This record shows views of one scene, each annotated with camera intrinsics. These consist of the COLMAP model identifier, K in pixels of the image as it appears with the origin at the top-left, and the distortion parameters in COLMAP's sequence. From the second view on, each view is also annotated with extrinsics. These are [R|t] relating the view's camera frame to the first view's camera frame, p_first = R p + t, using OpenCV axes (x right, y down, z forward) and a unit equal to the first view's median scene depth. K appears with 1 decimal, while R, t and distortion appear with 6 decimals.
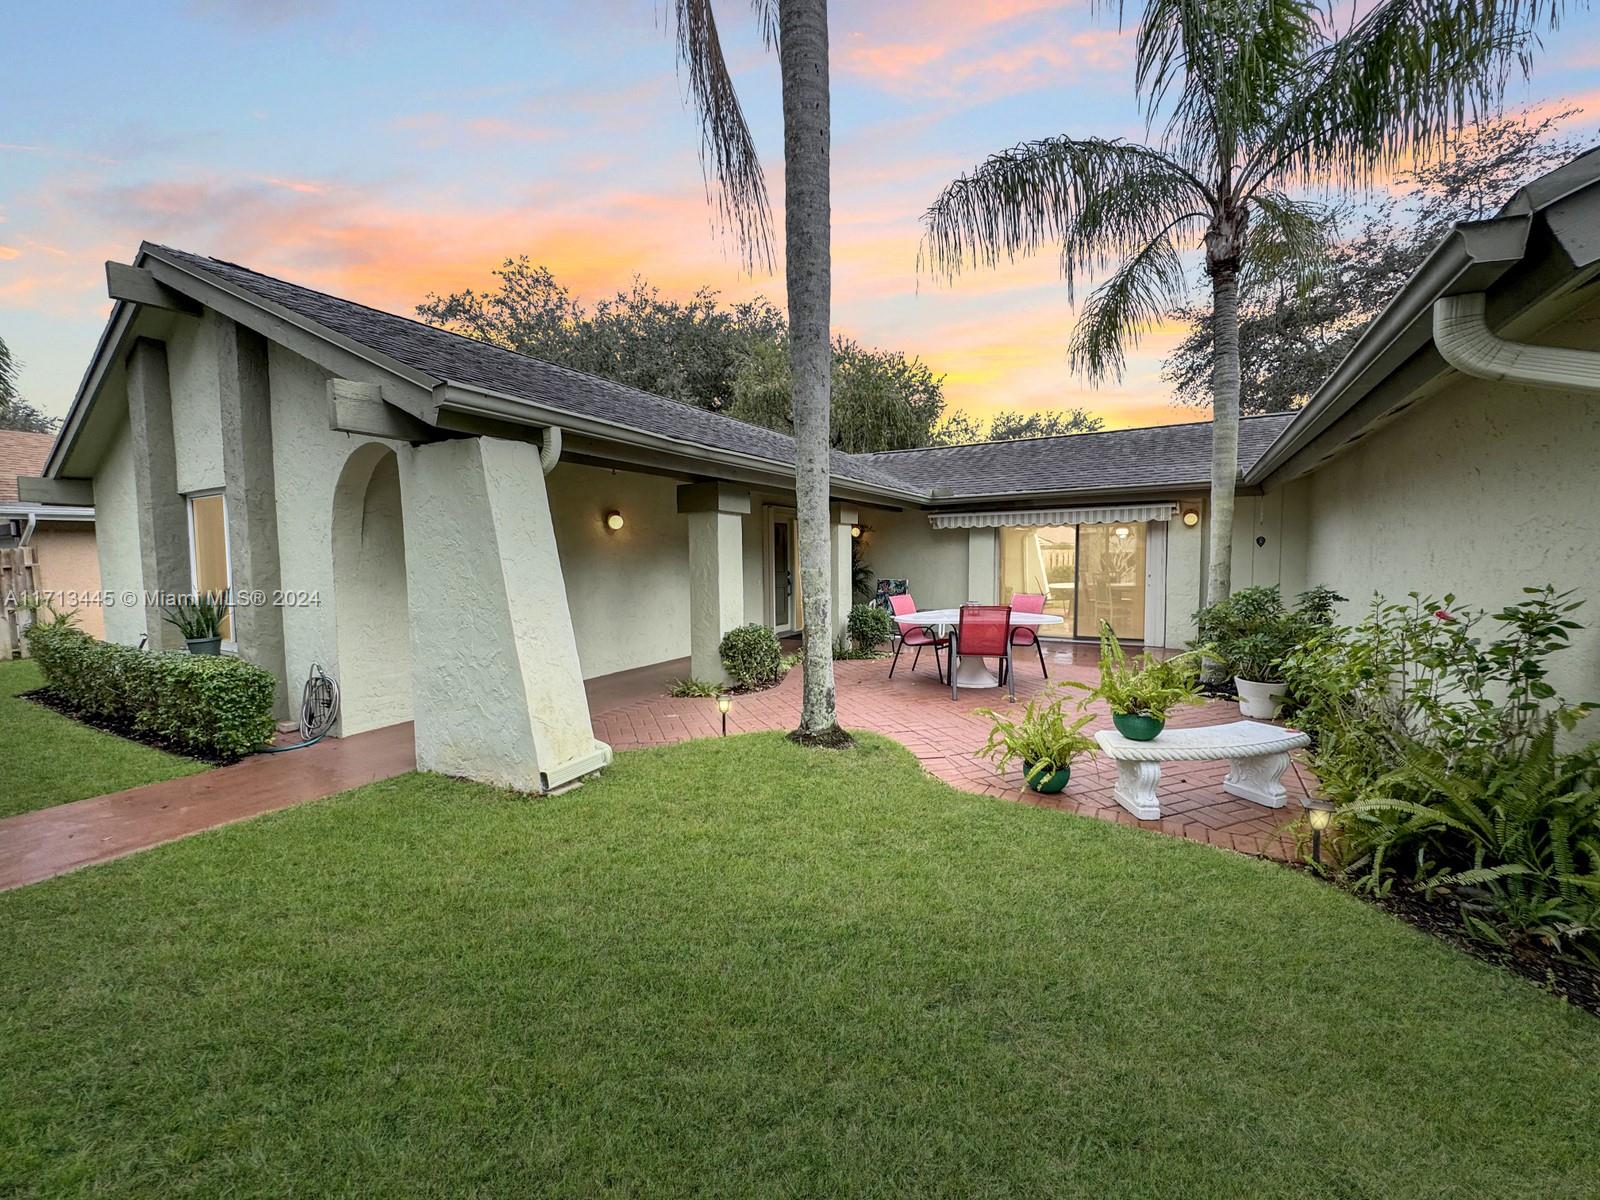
lens RADIAL K [[636.5, 0, 800.0], [0, 636.5, 600.0], [0, 0, 1]] dist [-0.001503, 0.000025]
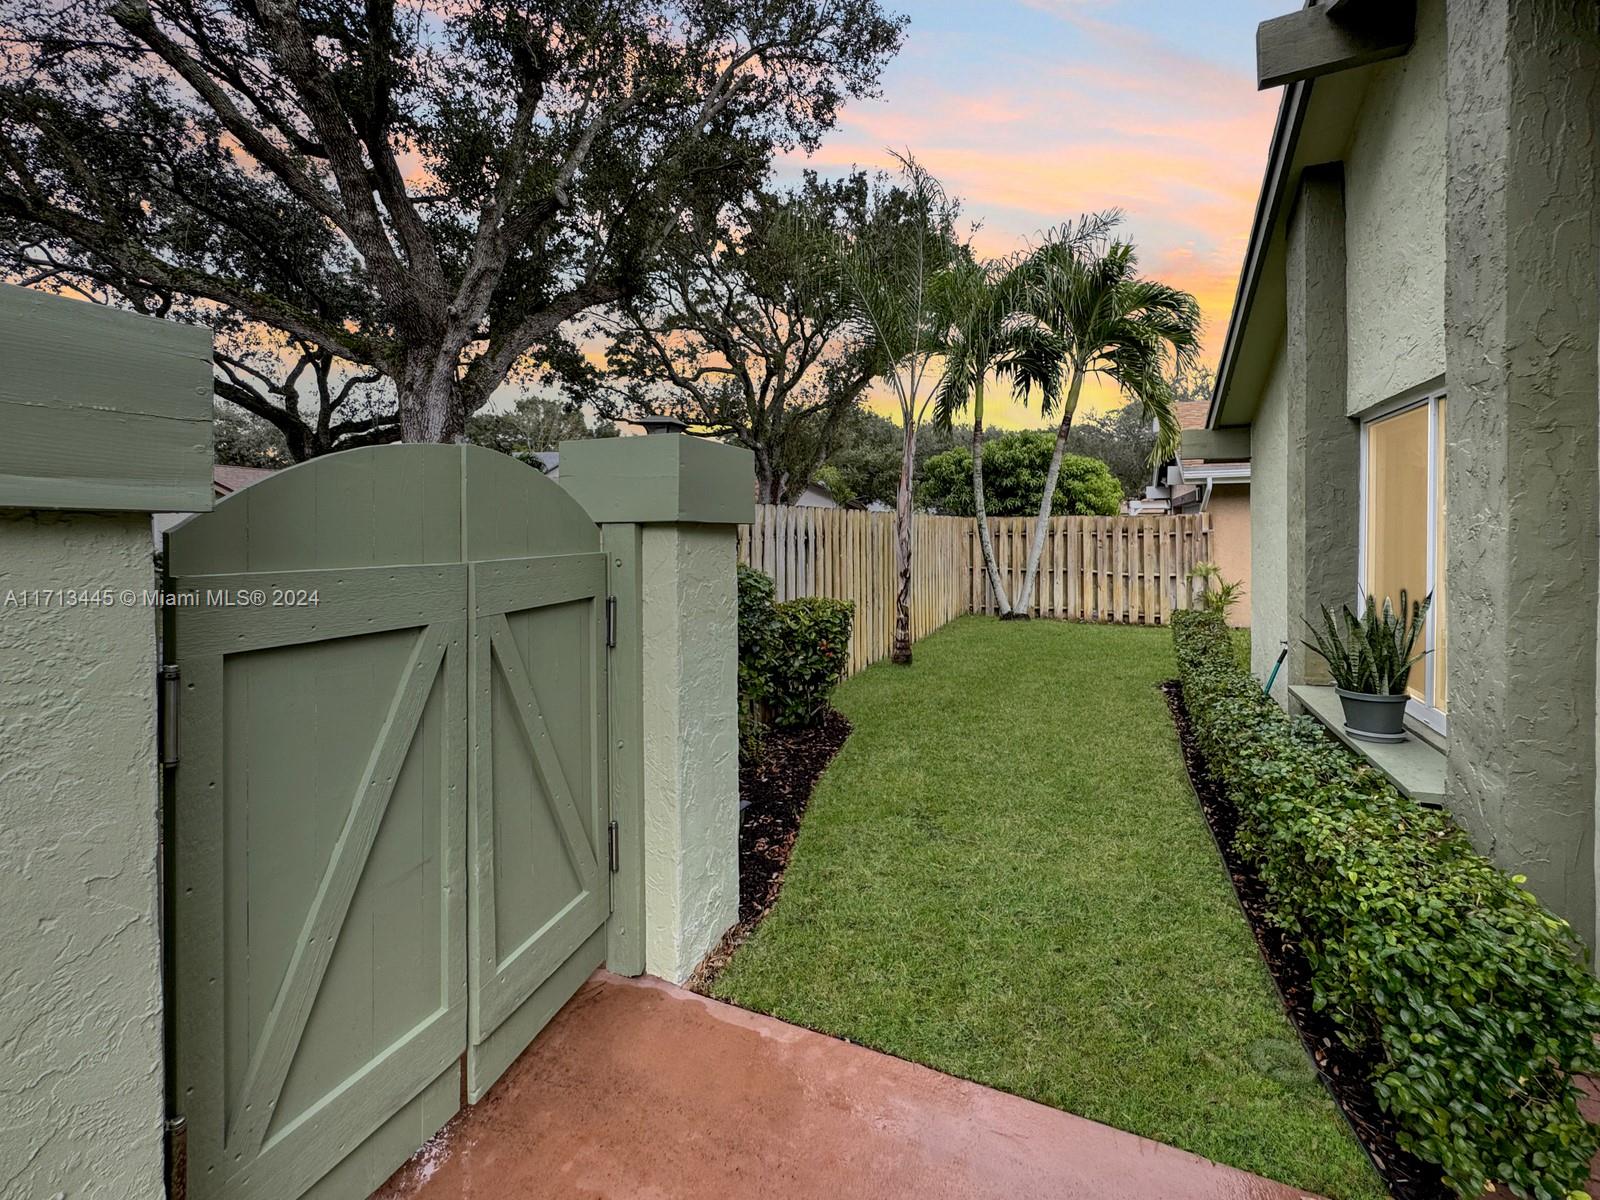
lens RADIAL K [[657.2, 0, 803.0], [0, 657.2, 526.6], [0, 0, 1]] dist [-0.000278, 0.000102]
pose [[0.096380, 0.009720, -0.995297, -0.436185], [-0.068362, 0.997656, 0.003124, -0.036242], [0.992994, 0.067740, 0.096818, 0.463532]]
